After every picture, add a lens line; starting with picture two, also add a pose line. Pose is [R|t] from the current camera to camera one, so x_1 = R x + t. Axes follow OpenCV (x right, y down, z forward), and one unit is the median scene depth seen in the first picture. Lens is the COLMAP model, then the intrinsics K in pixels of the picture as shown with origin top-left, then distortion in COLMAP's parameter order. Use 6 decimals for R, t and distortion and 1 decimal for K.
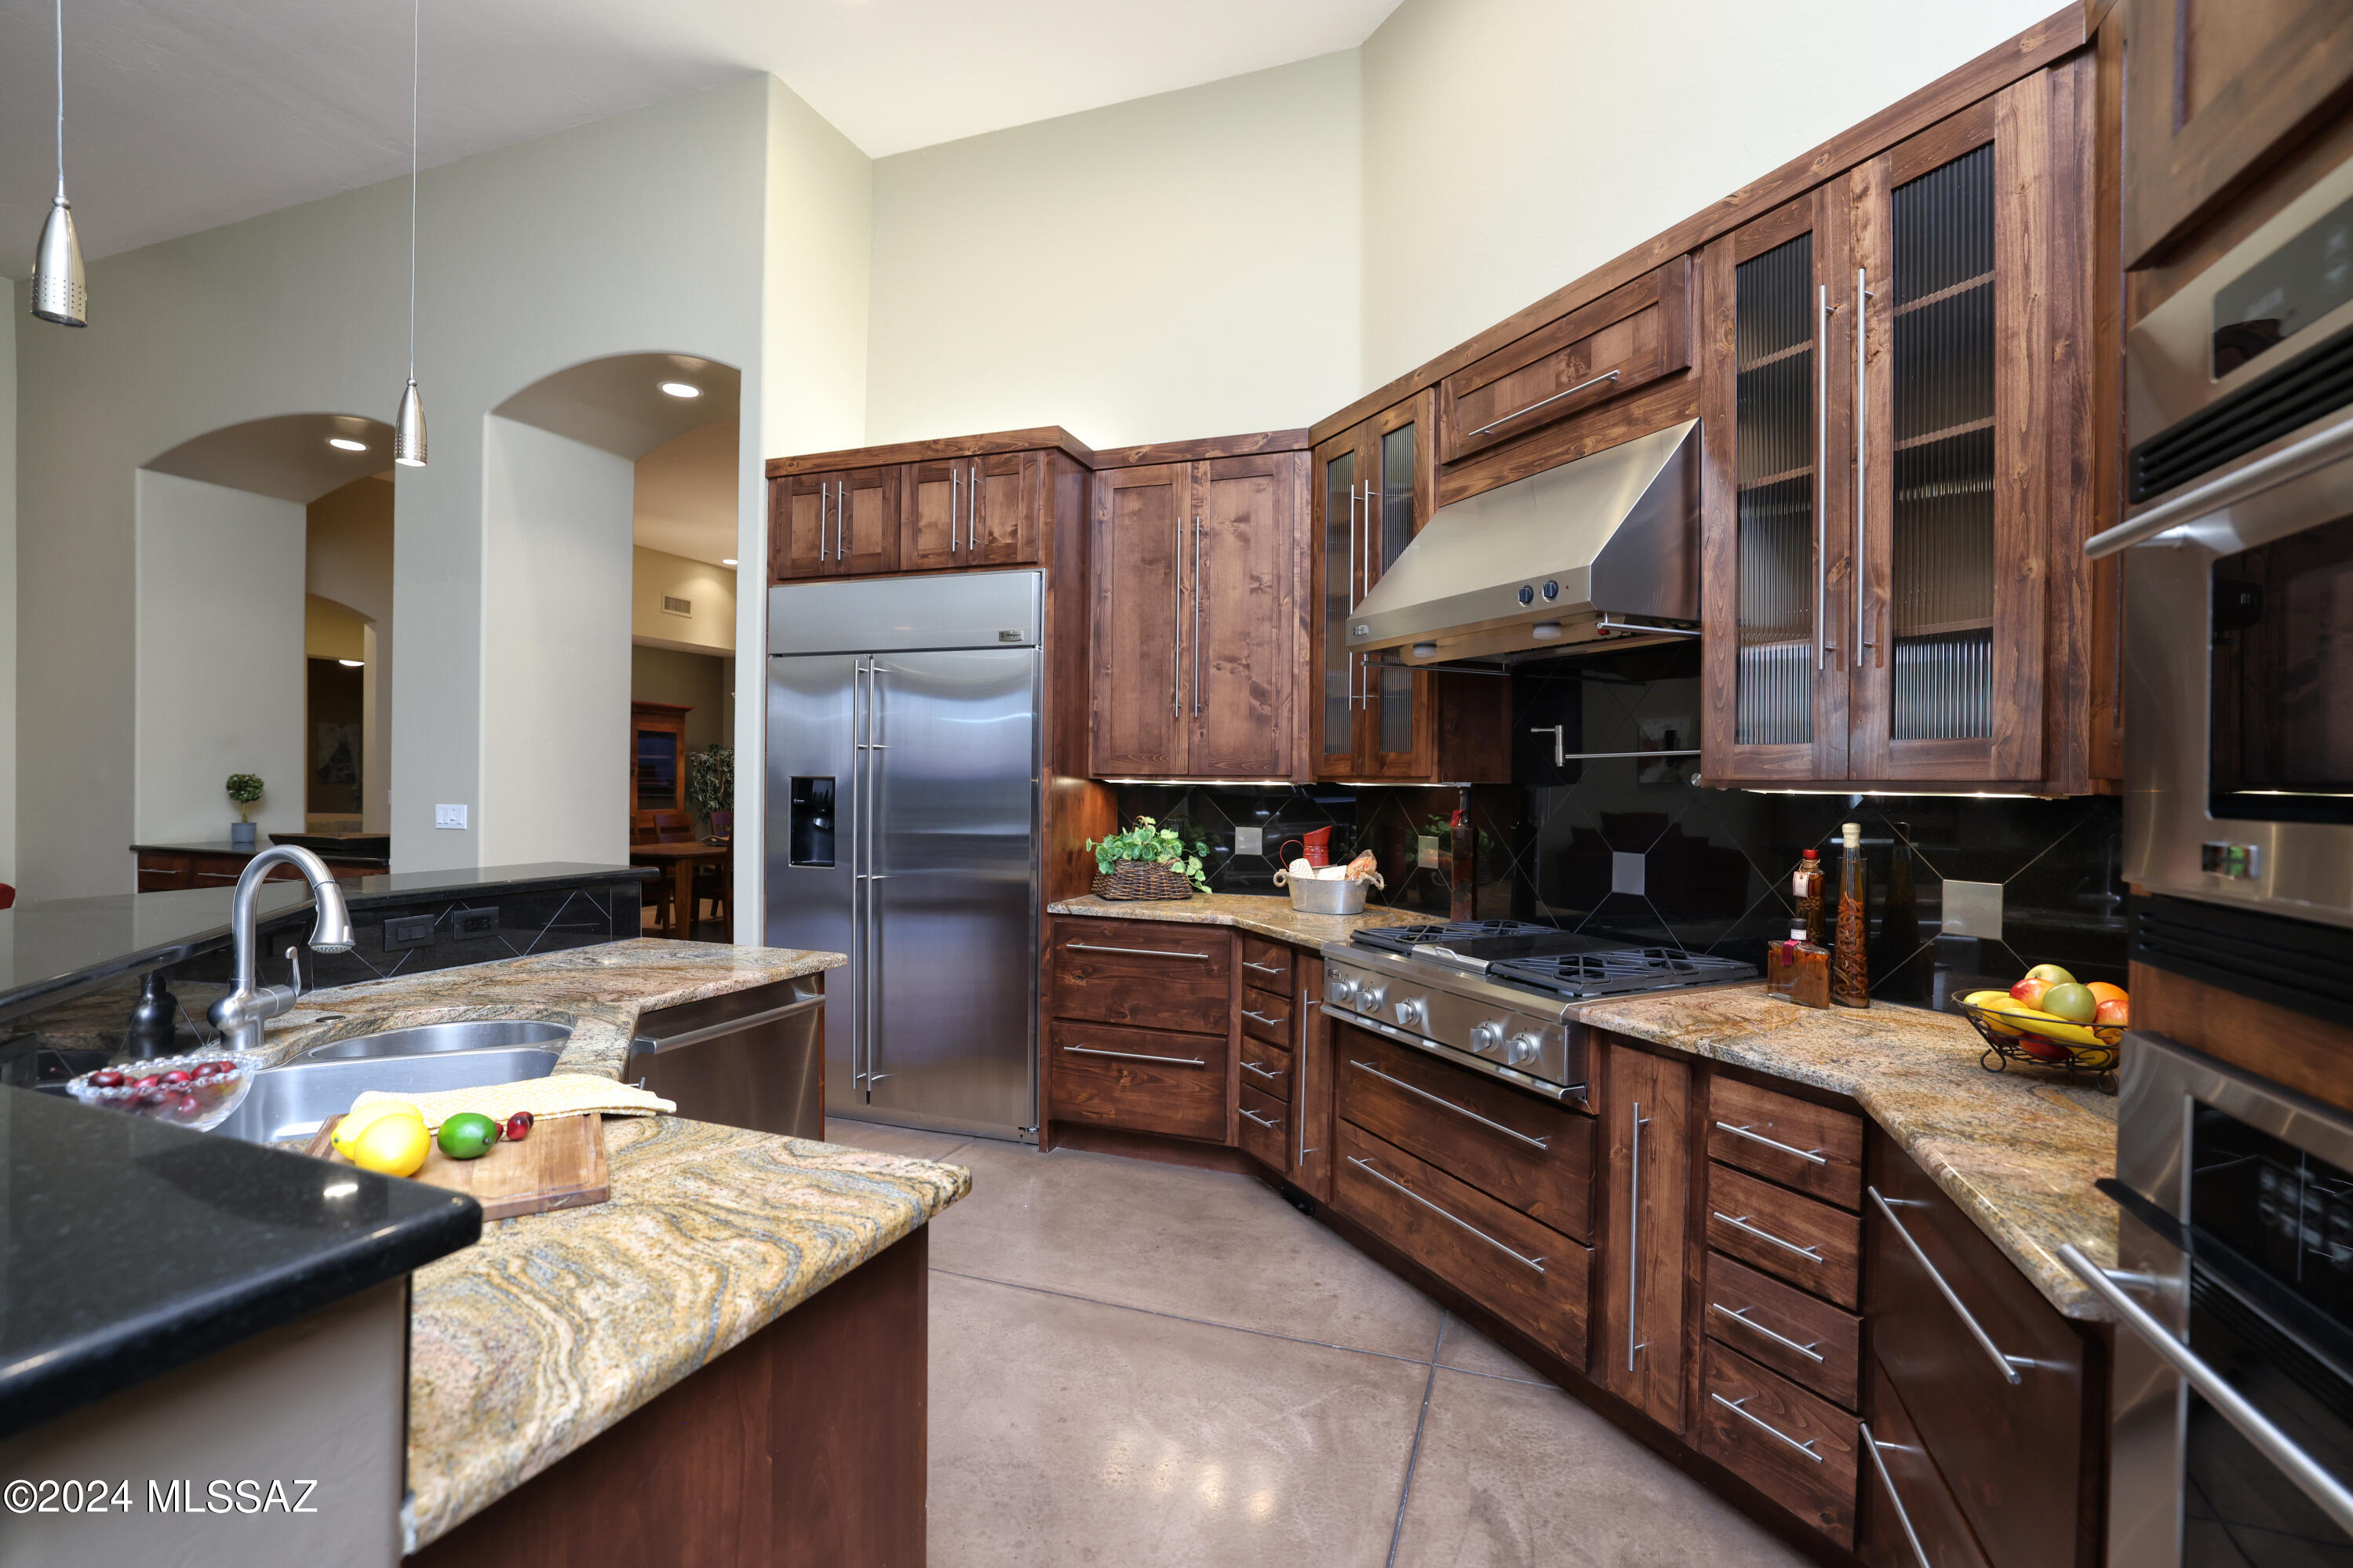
lens RADIAL K [[1053.0, 0, 1189.1], [0, 1053.0, 786.7], [0, 0, 1]] dist [-0.019754, 0.003437]
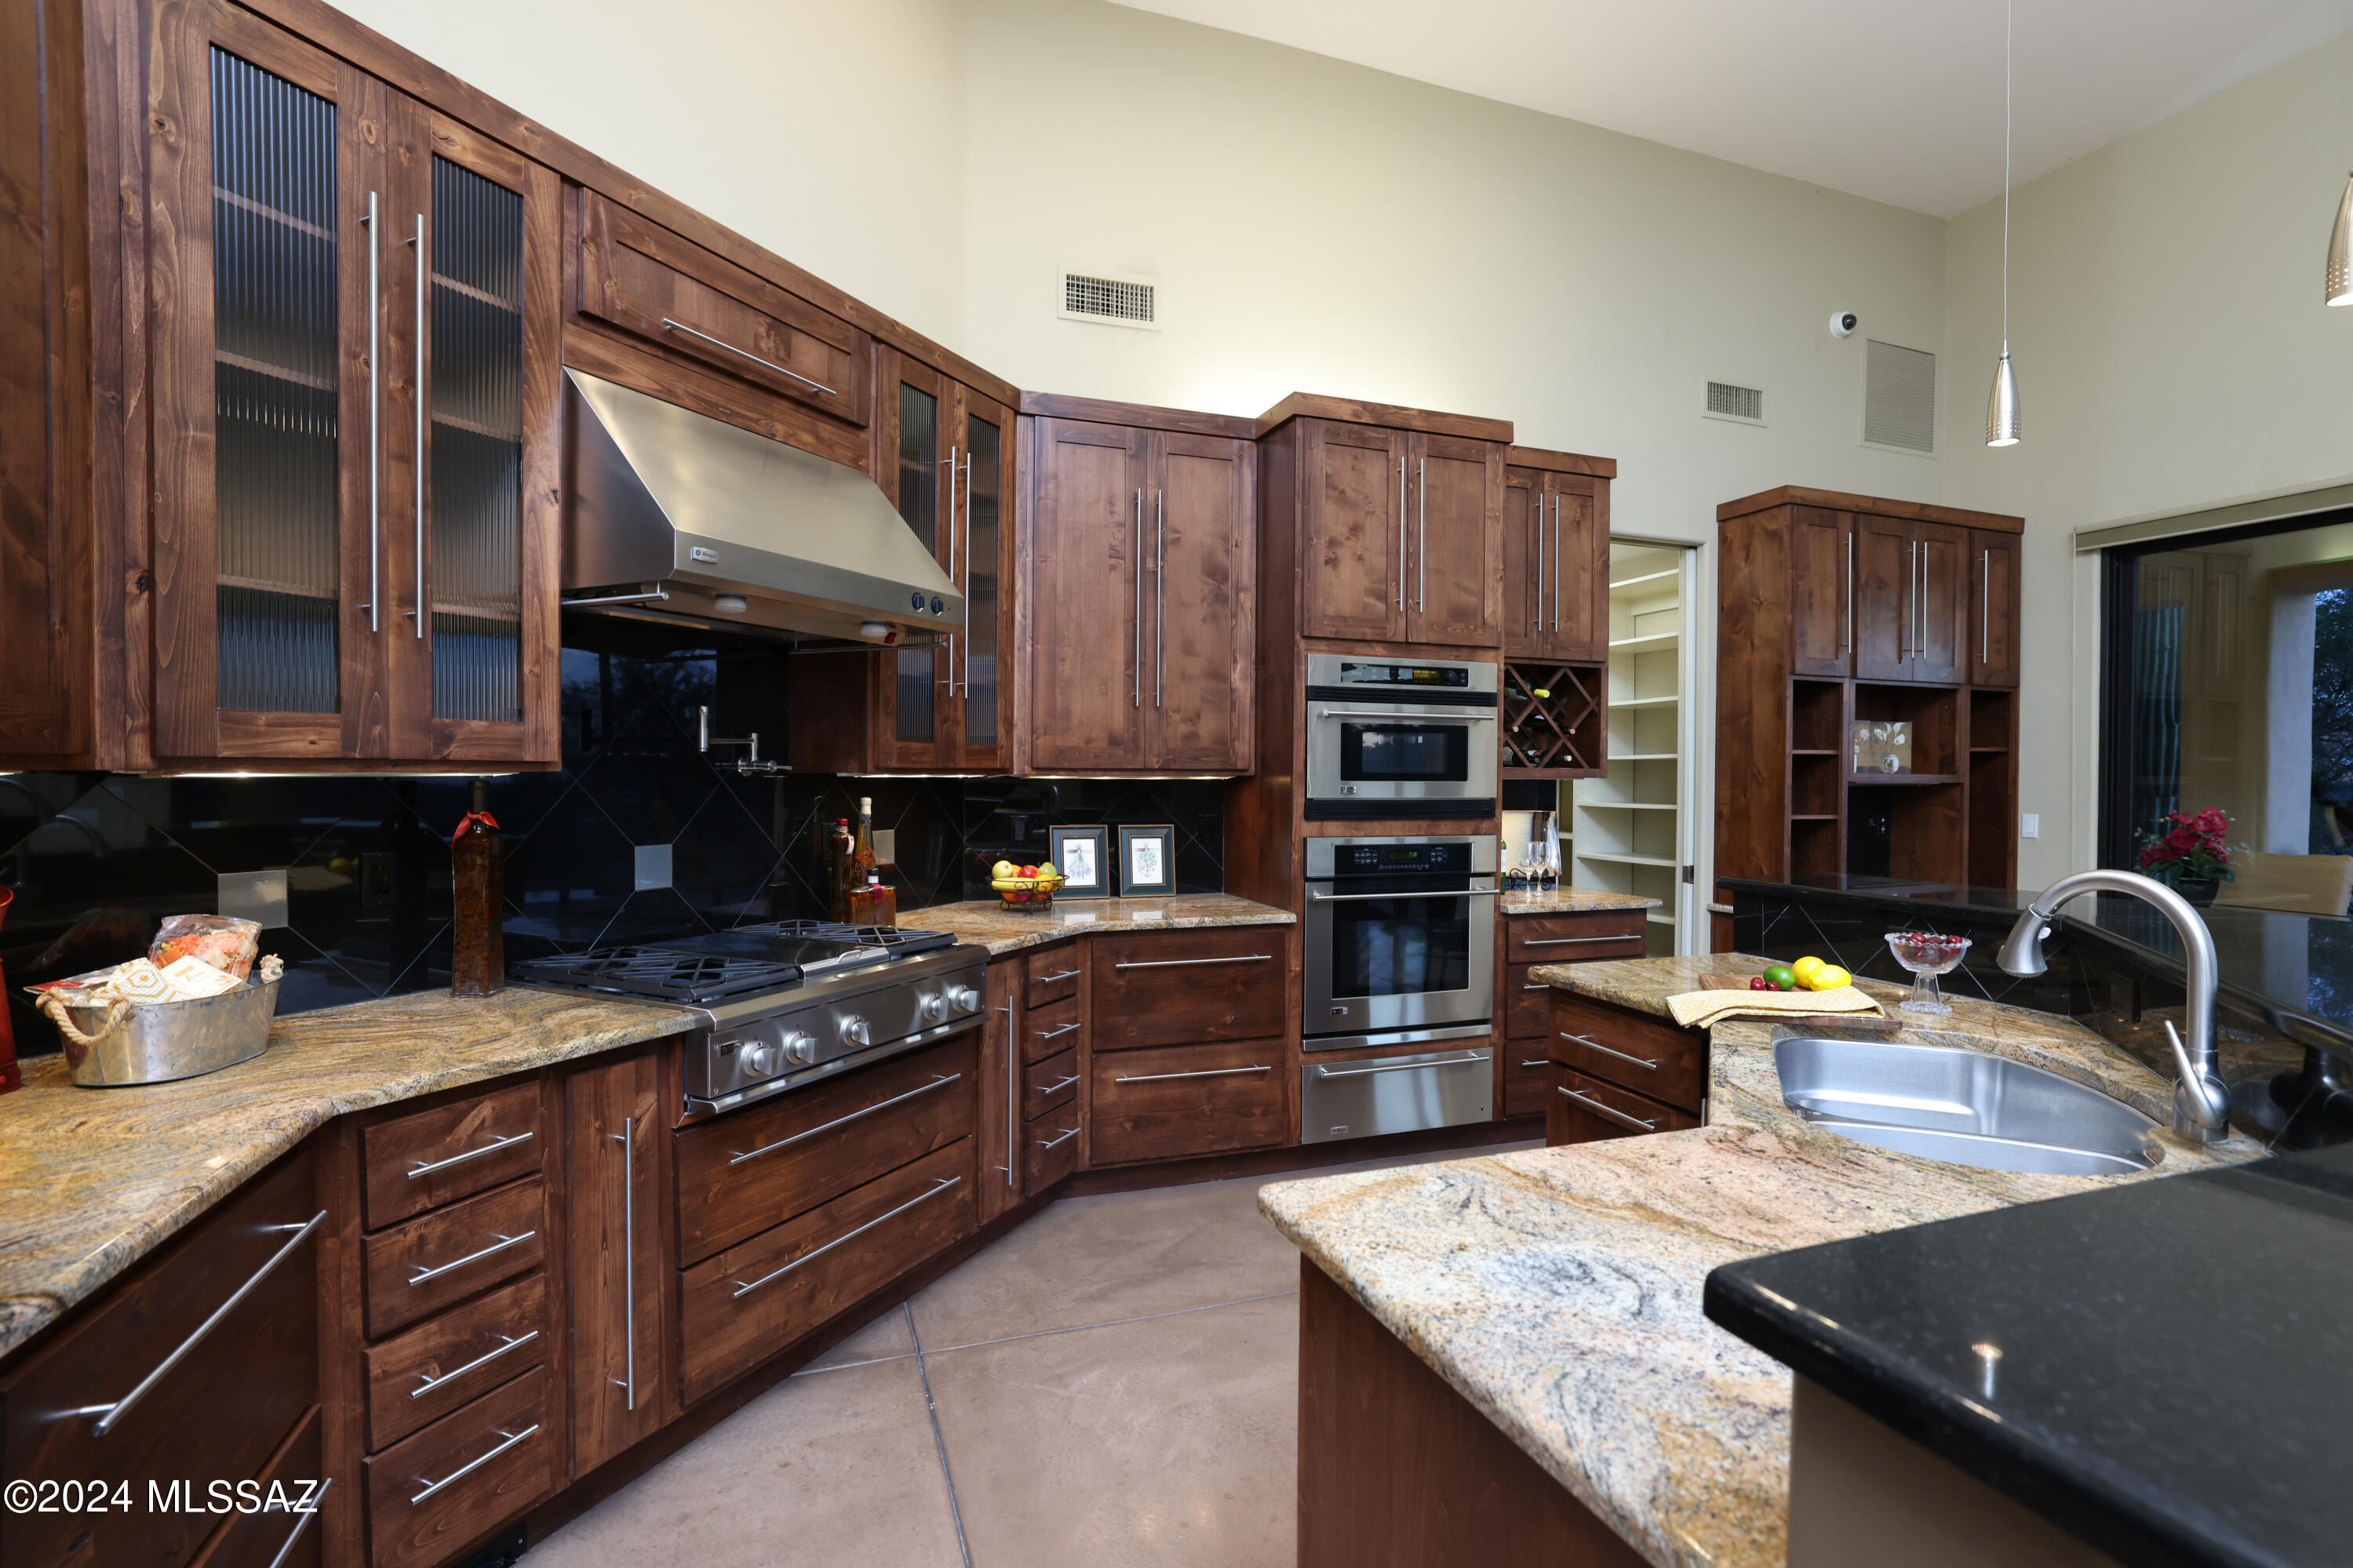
lens RADIAL K [[1191.0, 0, 1197.8], [0, 1191.0, 783.2], [0, 0, 1]] dist [-0.025814, 0.007299]
pose [[-0.652589, -0.018818, 0.757479, -0.993921], [-0.006785, 0.999797, 0.018992, -0.020320], [-0.757682, 0.007255, -0.652584, 1.936285]]
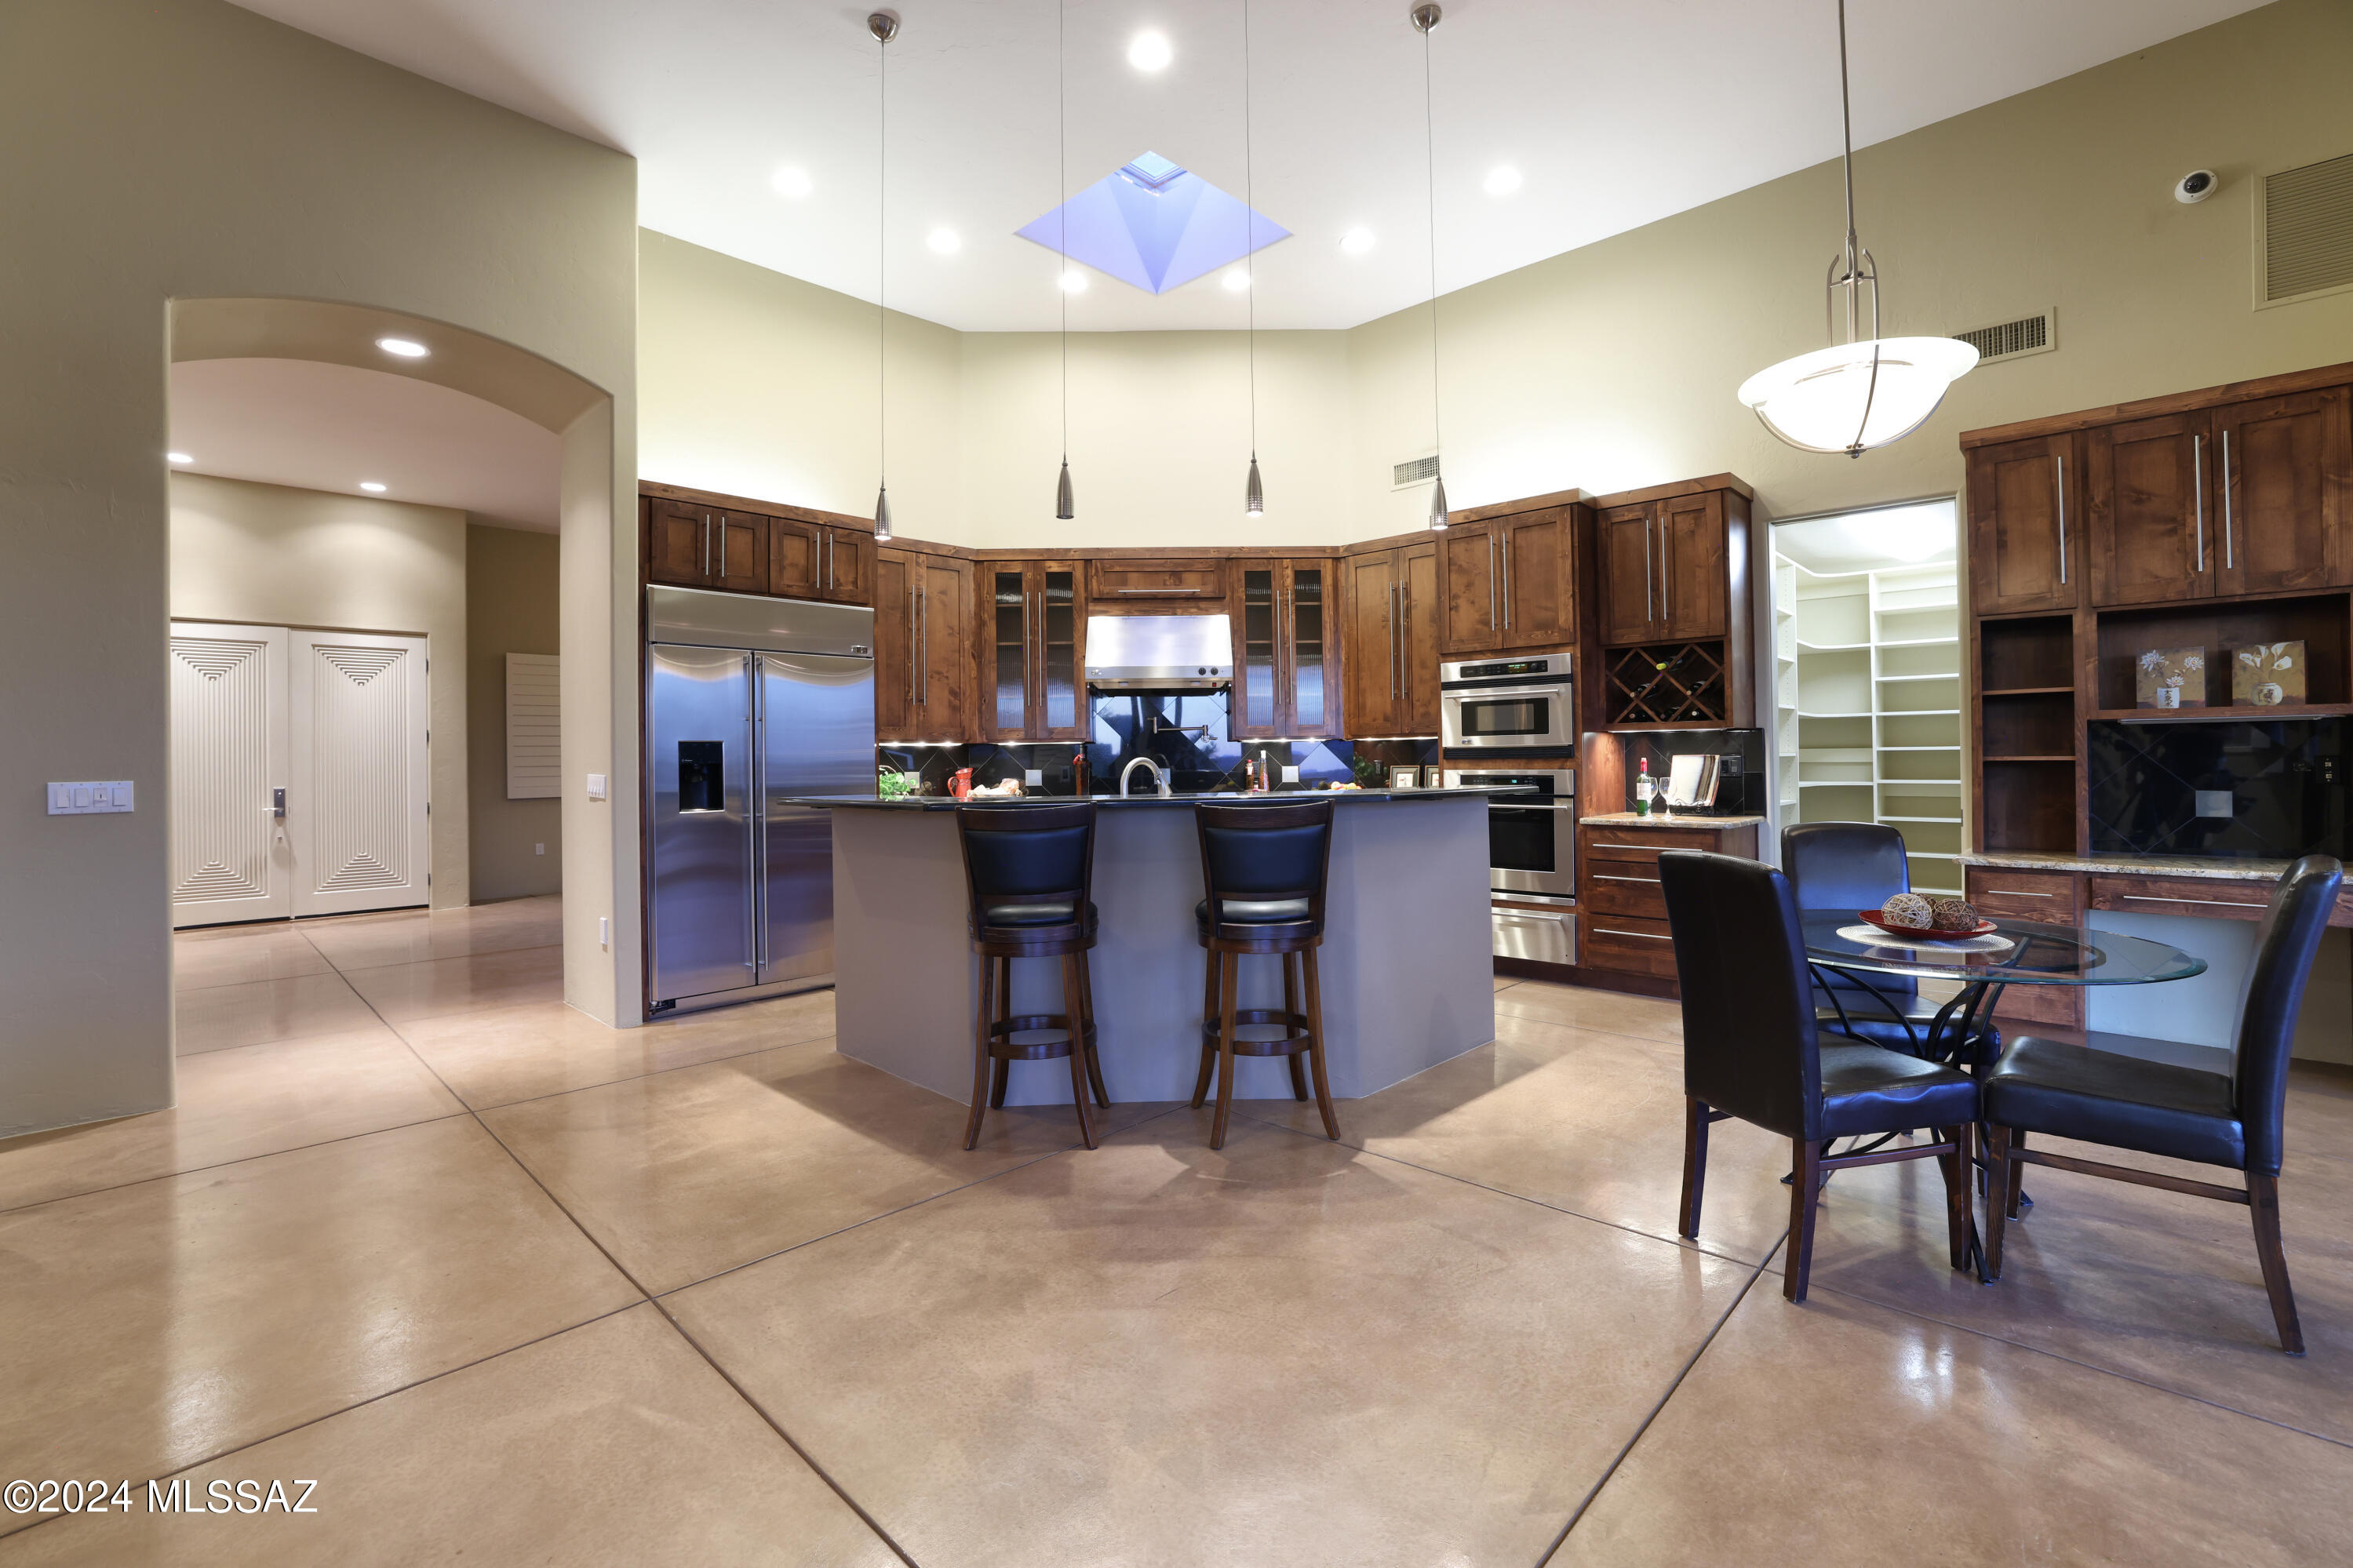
lens RADIAL K [[1026.6, 0, 1147.3], [0, 1026.6, 754.4], [0, 0, 1]] dist [-0.029638, 0.006571]
pose [[0.436741, -0.013101, 0.899492, -2.682484], [0.025450, 0.999674, 0.002204, 0.034478], [-0.899227, 0.021929, 0.436932, -0.068883]]
